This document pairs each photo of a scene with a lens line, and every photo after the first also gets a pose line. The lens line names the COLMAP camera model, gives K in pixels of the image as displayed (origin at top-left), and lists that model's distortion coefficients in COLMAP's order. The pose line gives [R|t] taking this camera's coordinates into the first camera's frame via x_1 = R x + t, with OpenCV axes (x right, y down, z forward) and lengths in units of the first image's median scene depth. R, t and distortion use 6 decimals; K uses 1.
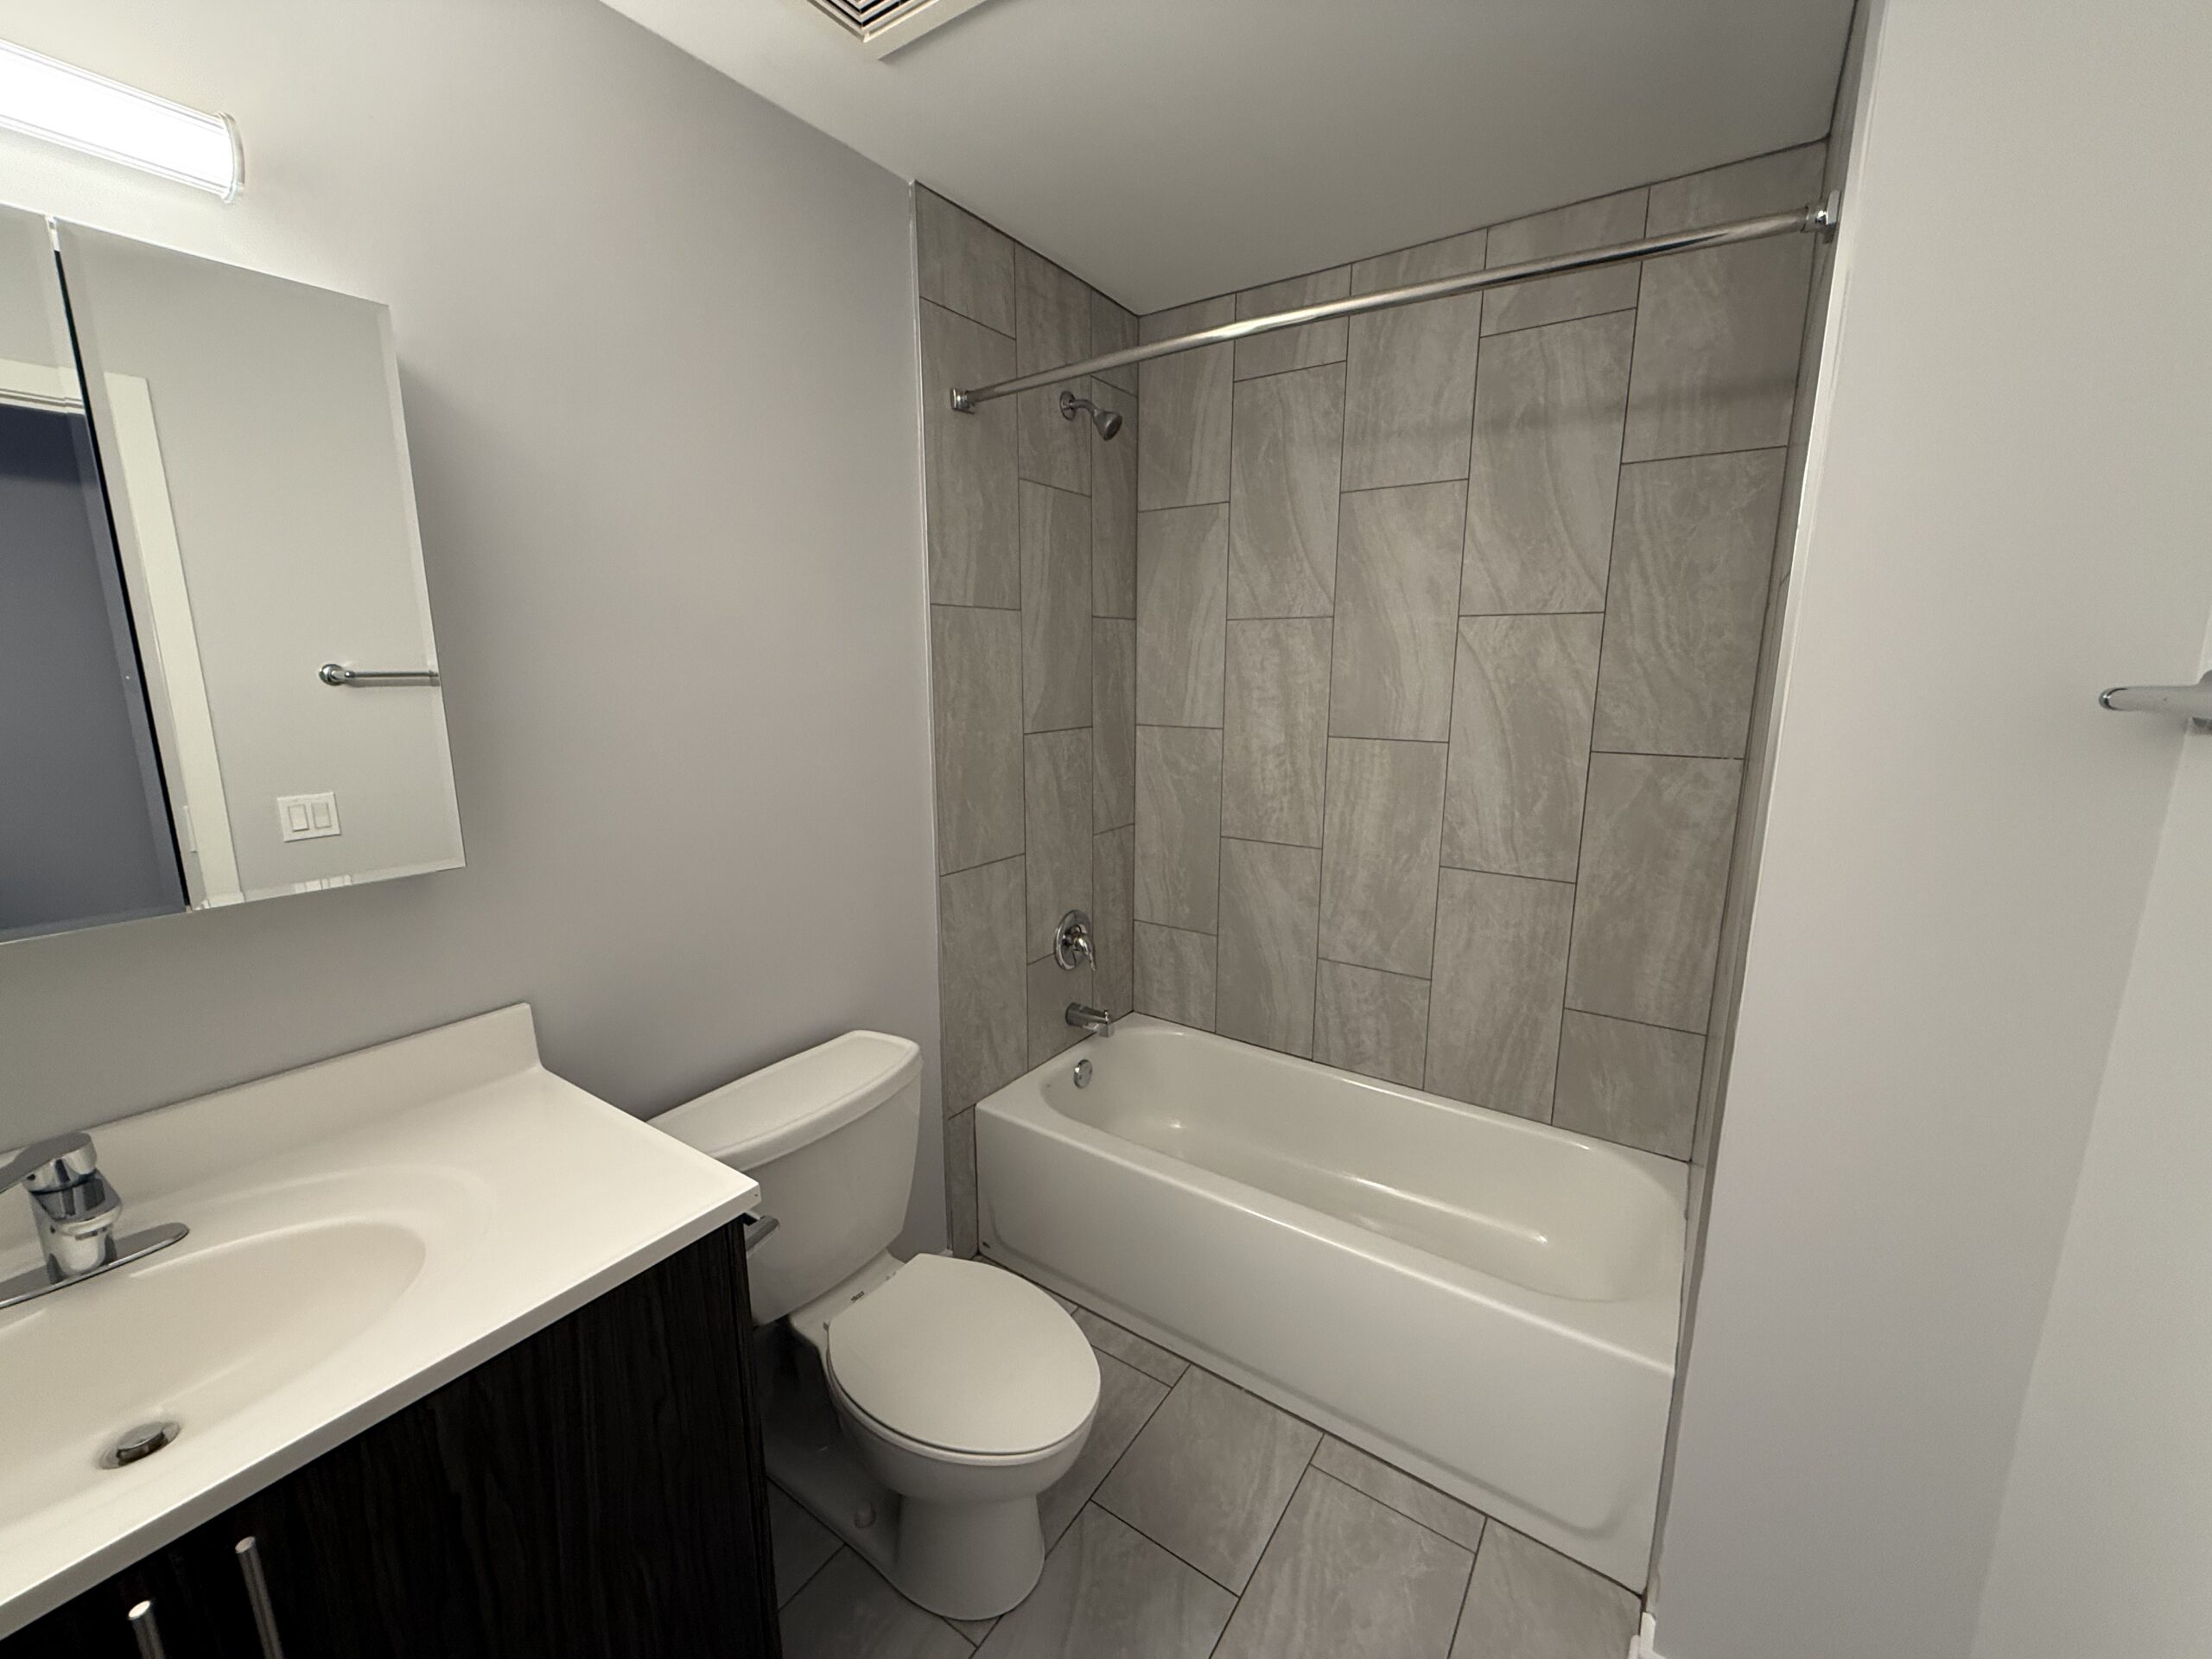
lens RADIAL K [[878.8, 0, 1099.4], [0, 878.8, 827.9], [0, 0, 1]] dist [-0.000642, -0.000359]
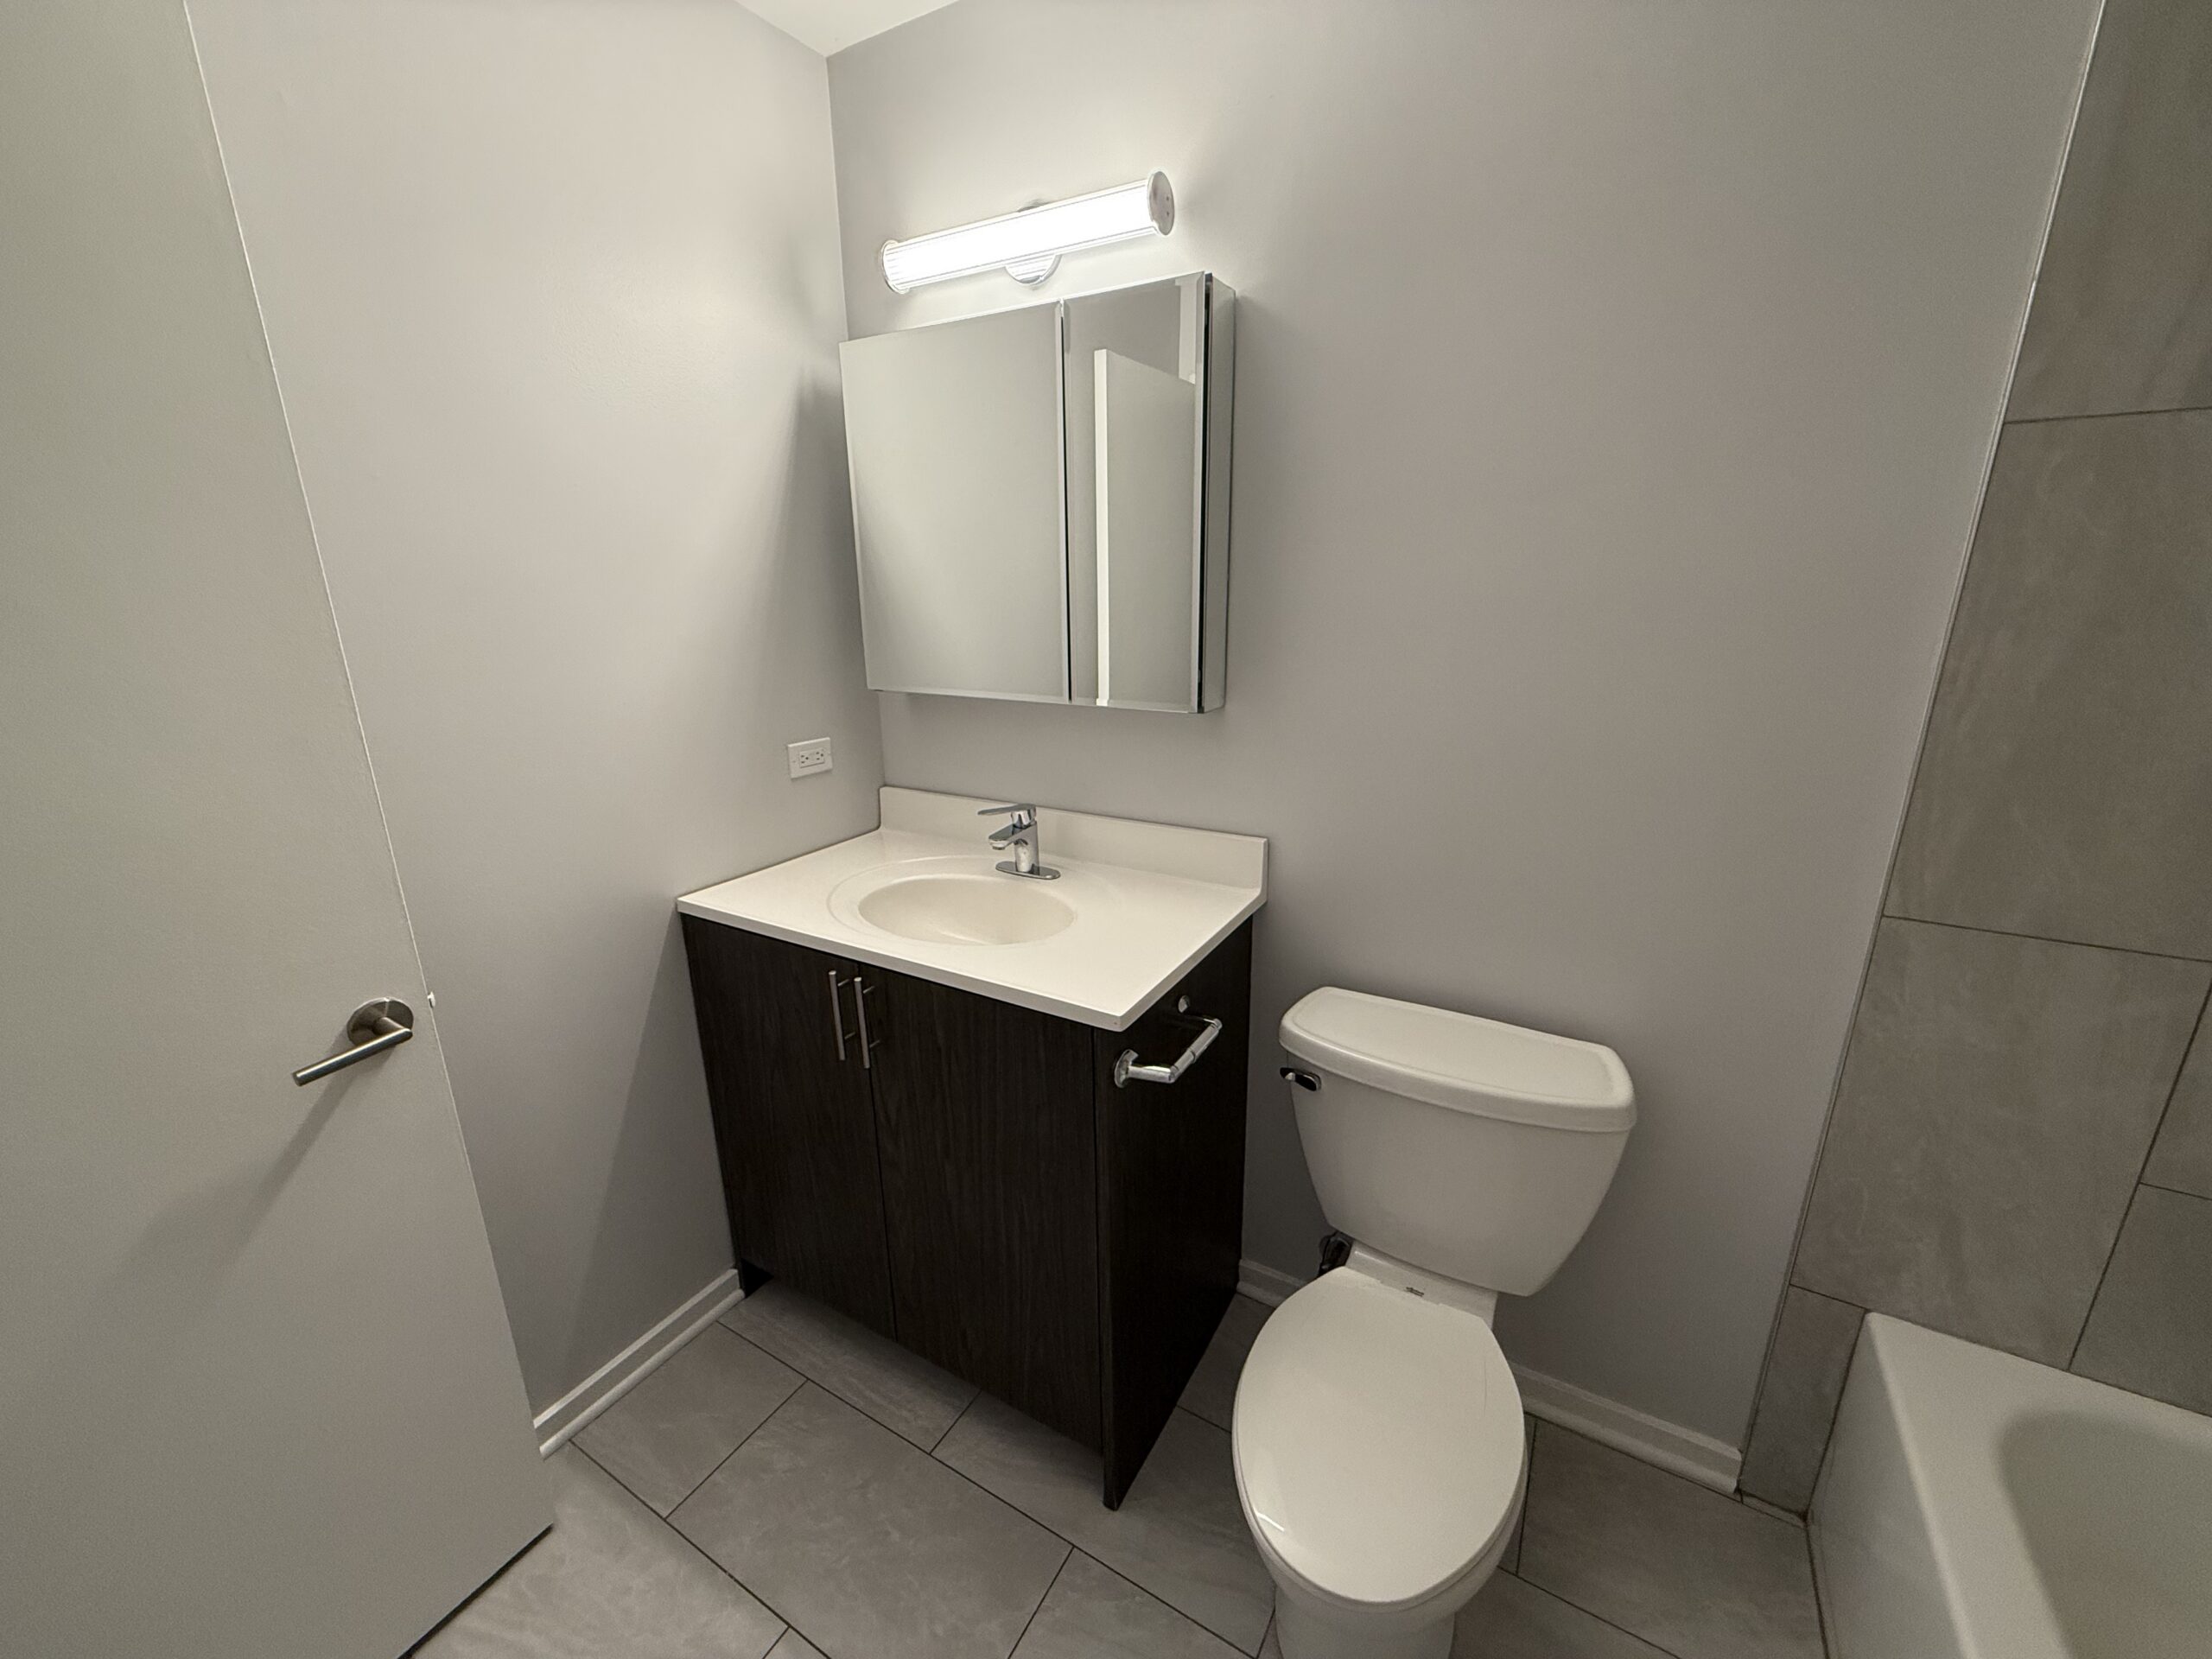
lens RADIAL K [[878.8, 0, 1099.4], [0, 878.8, 827.9], [0, 0, 1]] dist [-0.000642, -0.000359]
pose [[0.066336, 0.278158, -0.958242, 0.393266], [-0.172806, 0.949048, 0.263527, -0.076567], [0.982720, 0.148109, 0.111023, 0.500988]]
